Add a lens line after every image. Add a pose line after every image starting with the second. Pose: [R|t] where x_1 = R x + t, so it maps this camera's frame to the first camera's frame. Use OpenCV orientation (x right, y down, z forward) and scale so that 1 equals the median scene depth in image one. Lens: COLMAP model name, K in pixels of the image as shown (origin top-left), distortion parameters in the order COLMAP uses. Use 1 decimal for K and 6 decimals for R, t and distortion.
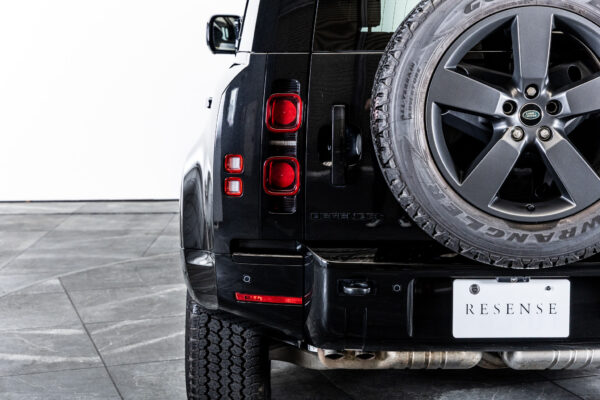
lens RADIAL K [[1189.2, 0, 299.1], [0, 1189.2, 203.6], [0, 0, 1]] dist [0.027669, 0.000000]
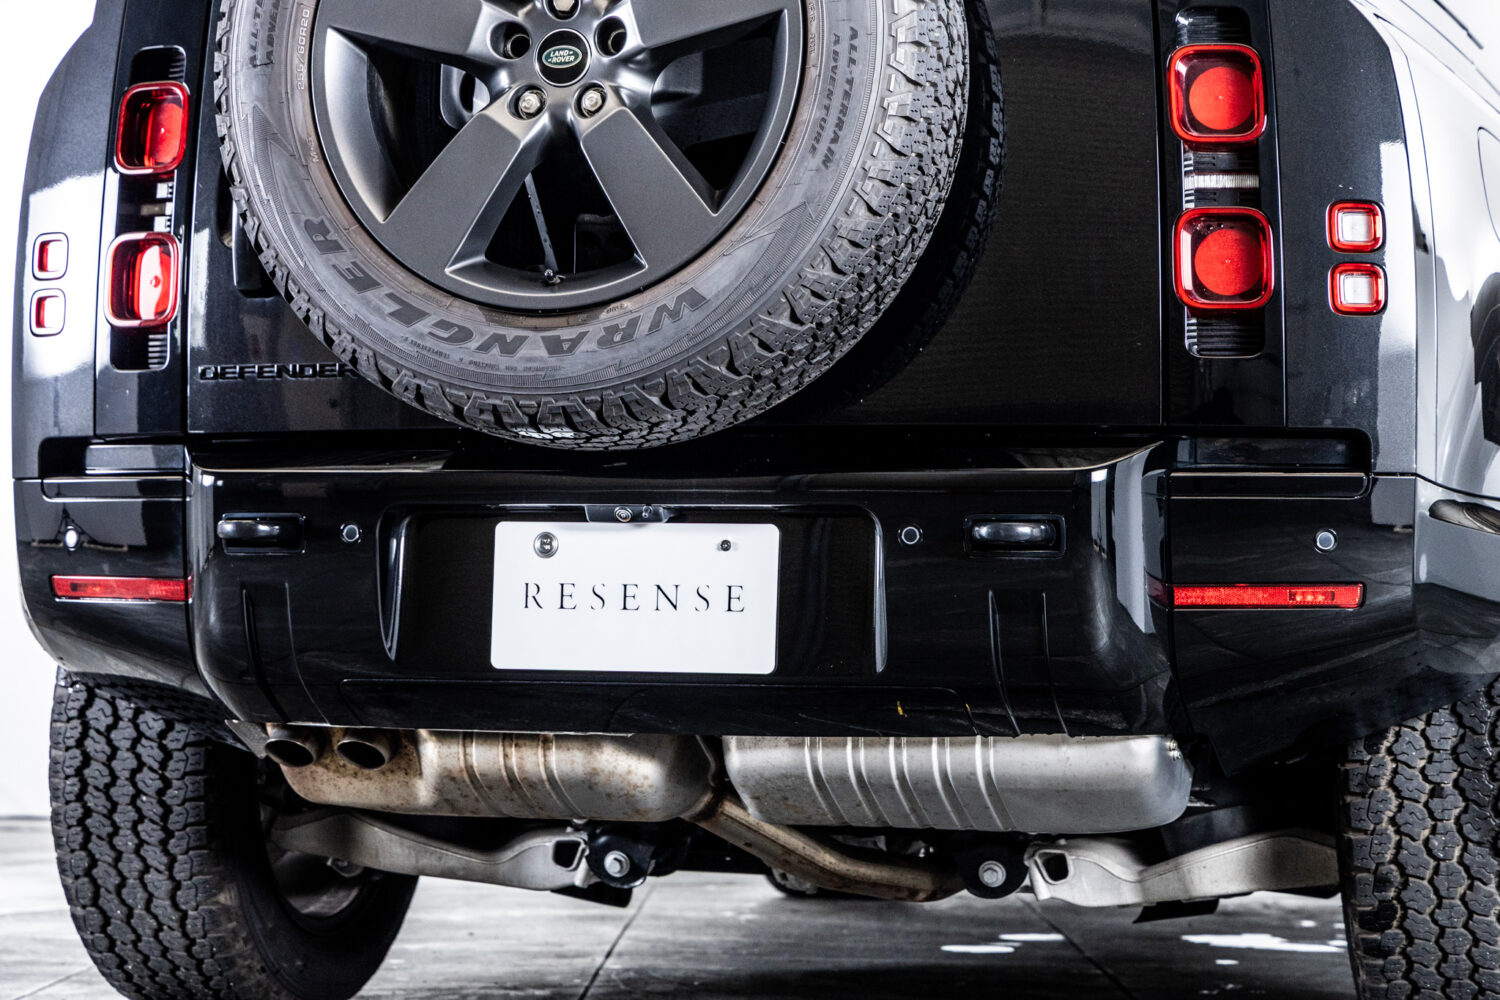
lens RADIAL K [[3710.3, 0, 757.7], [0, 3710.3, 514.2], [0, 0, 1]] dist [0.090800, 0.000000]
pose [[0.954297, 0.007491, -0.298765, 0.583692], [-0.061559, 0.983176, -0.171976, 0.269805], [0.292450, 0.182507, 0.938703, -0.144430]]
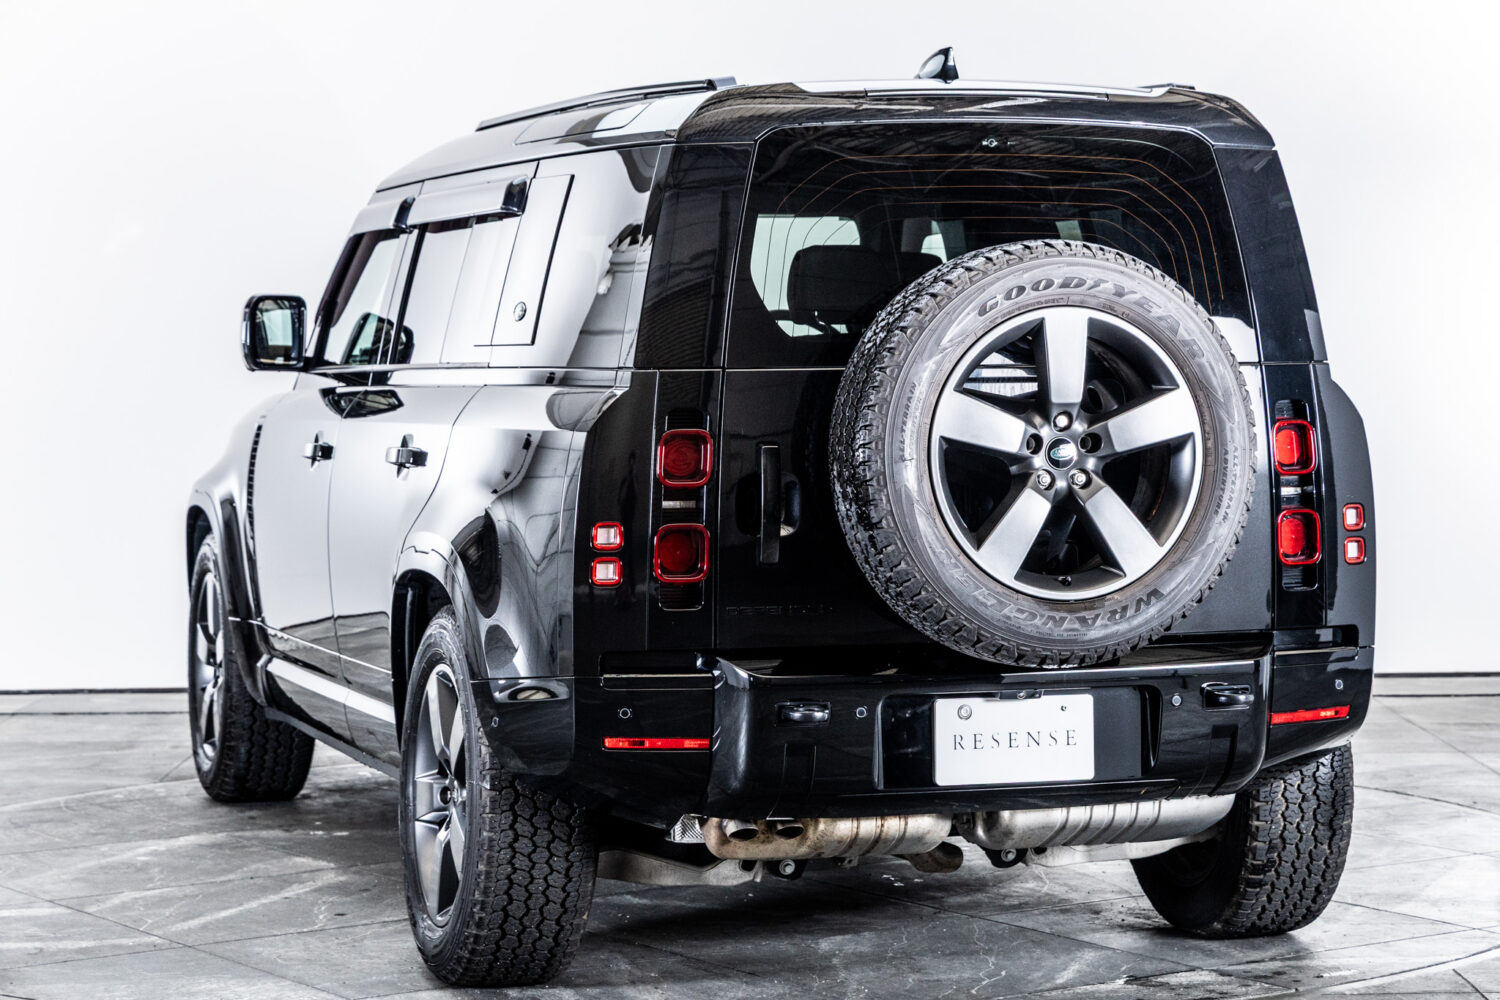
lens RADIAL K [[3727.9, 0, 741.4], [0, 3727.9, 493.2], [0, 0, 1]] dist [-0.054774, 0.000000]
pose [[0.955359, -0.013445, 0.295140, -0.603553], [0.039843, 0.995701, -0.083614, 0.120199], [-0.292747, 0.091640, 0.951788, -1.008532]]
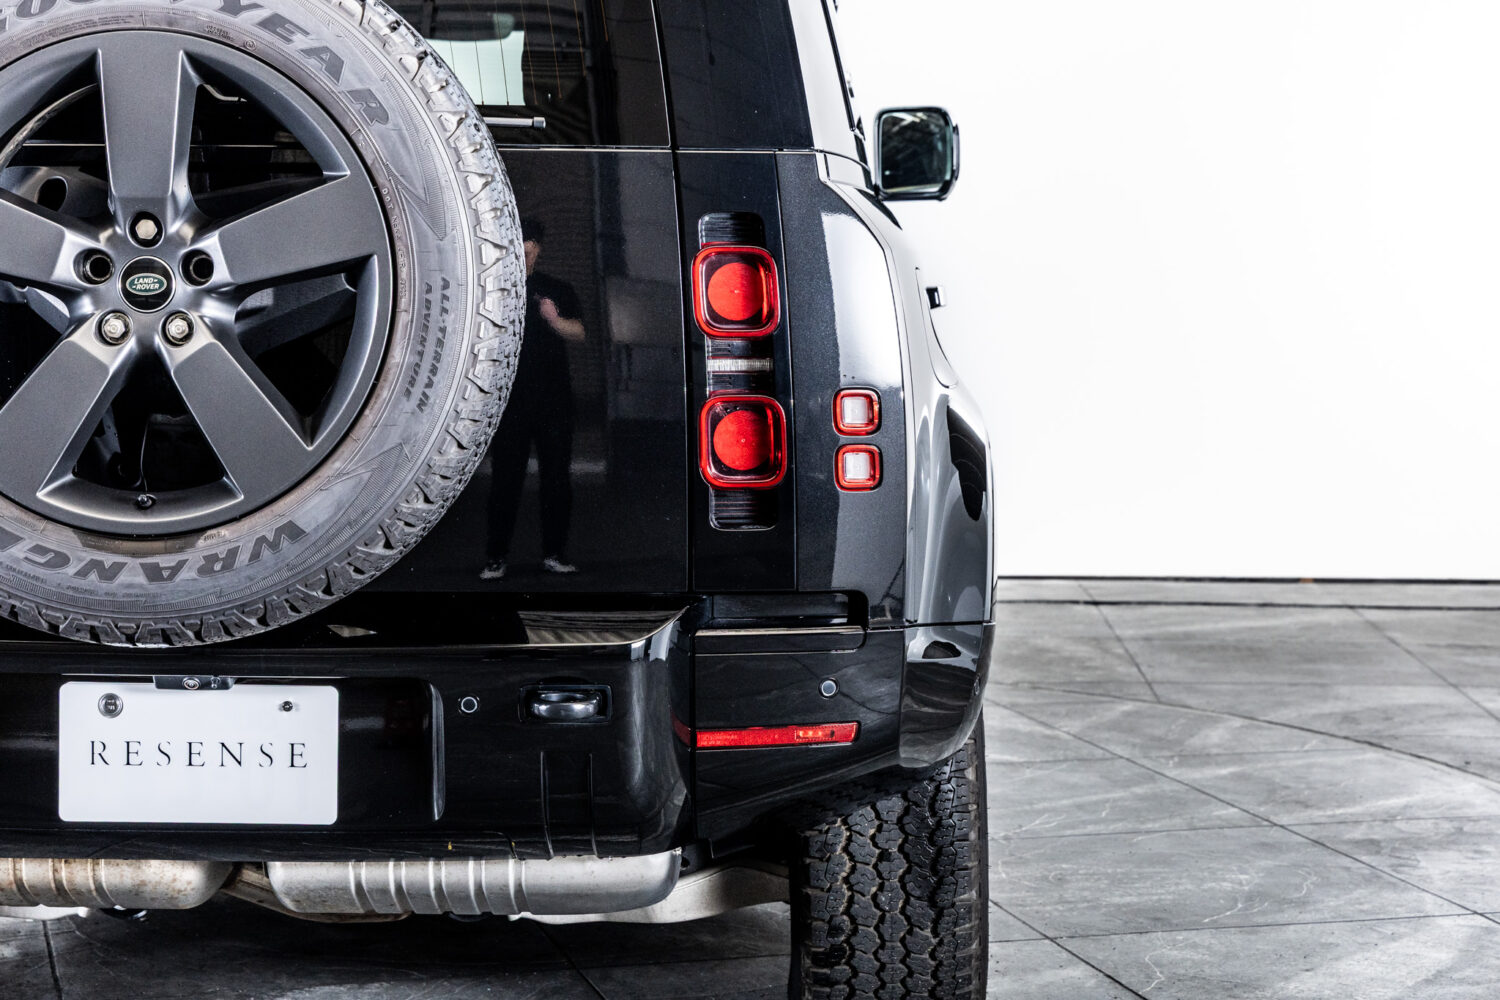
lens RADIAL K [[2973.1, 0, 744.7], [0, 2973.1, 486.4], [0, 0, 1]] dist [0.027669, 0.000000]
pose [[0.999648, 0.017560, -0.019874, 0.390630], [-0.018514, 0.998632, -0.048905, 0.041746], [0.018988, 0.049256, 0.998606, -0.052656]]
